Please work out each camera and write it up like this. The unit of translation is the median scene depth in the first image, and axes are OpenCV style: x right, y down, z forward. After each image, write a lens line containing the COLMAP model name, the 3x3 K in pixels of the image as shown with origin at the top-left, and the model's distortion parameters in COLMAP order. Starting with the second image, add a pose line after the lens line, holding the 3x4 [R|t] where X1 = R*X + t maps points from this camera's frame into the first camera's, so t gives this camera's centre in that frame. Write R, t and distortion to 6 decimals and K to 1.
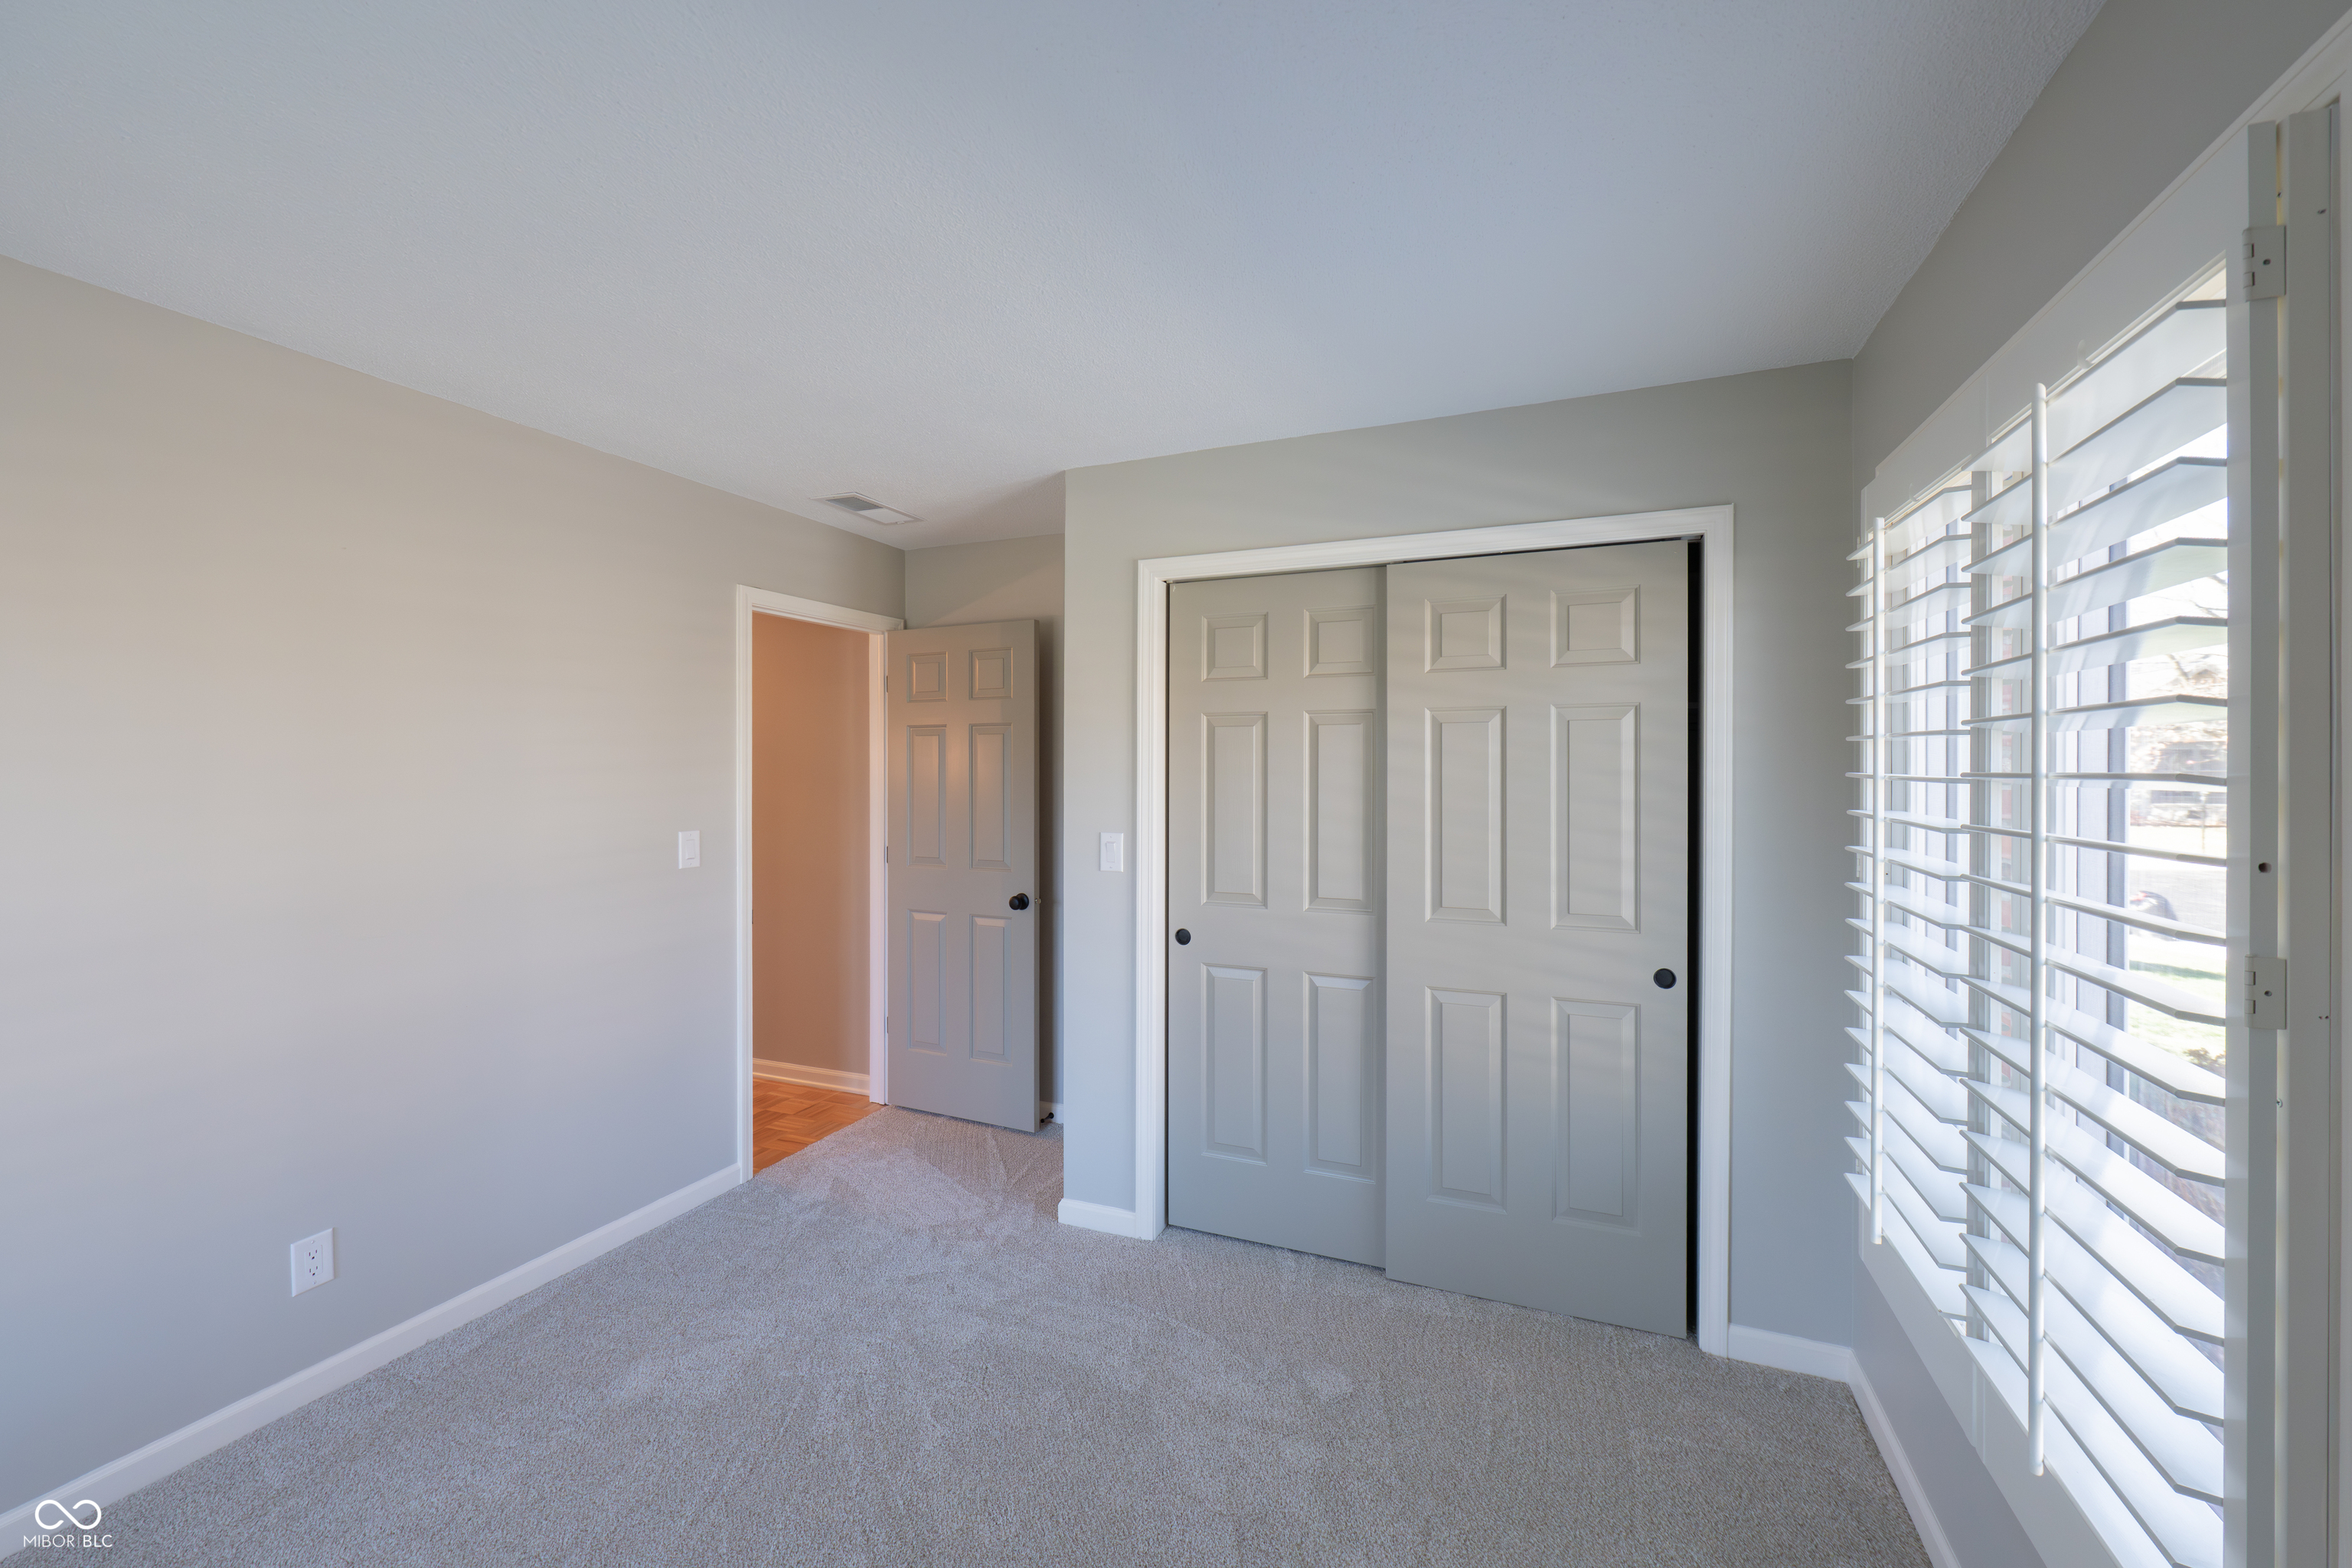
lens RADIAL K [[929.7, 0, 1176.0], [0, 929.7, 784.0], [0, 0, 1]] dist [0.000270, -0.000002]
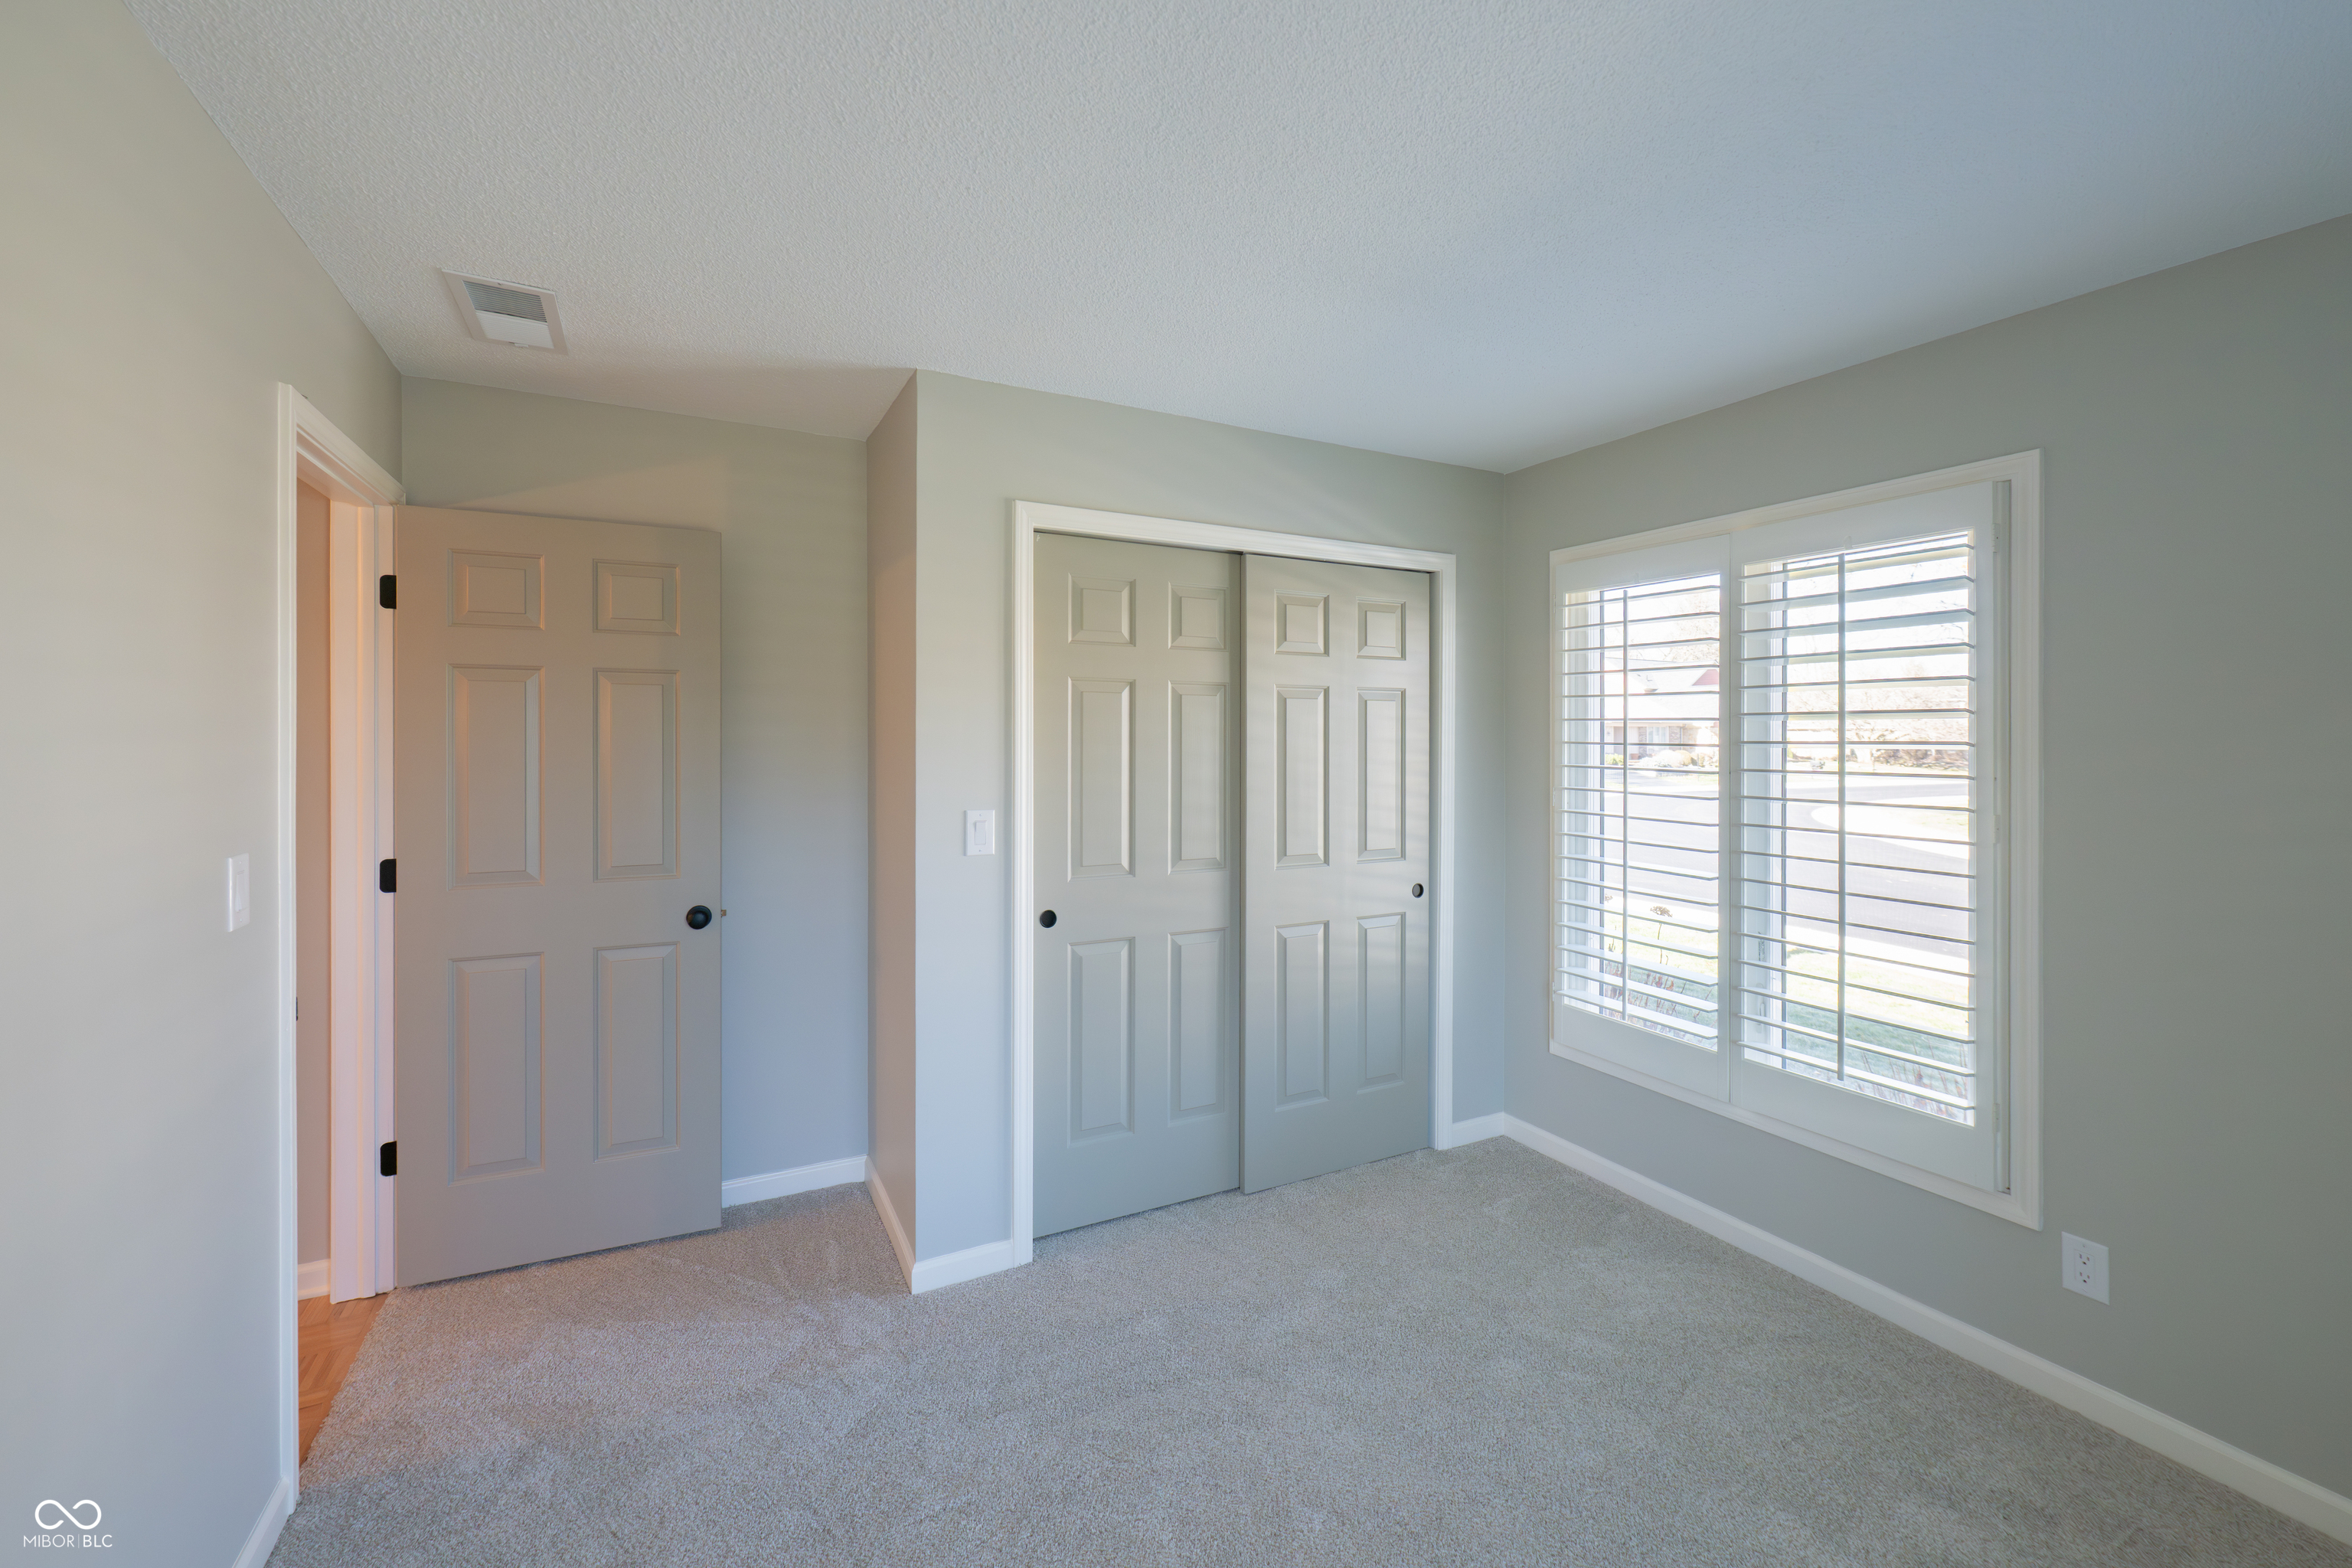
lens RADIAL K [[961.2, 0, 1179.3], [0, 961.2, 750.8], [0, 0, 1]] dist [0.001863, 0.000056]
pose [[0.639781, -0.008661, 0.768508, -0.676042], [0.006683, 0.999961, 0.005705, -0.007010], [-0.768528, 0.001486, 0.639815, 0.309561]]
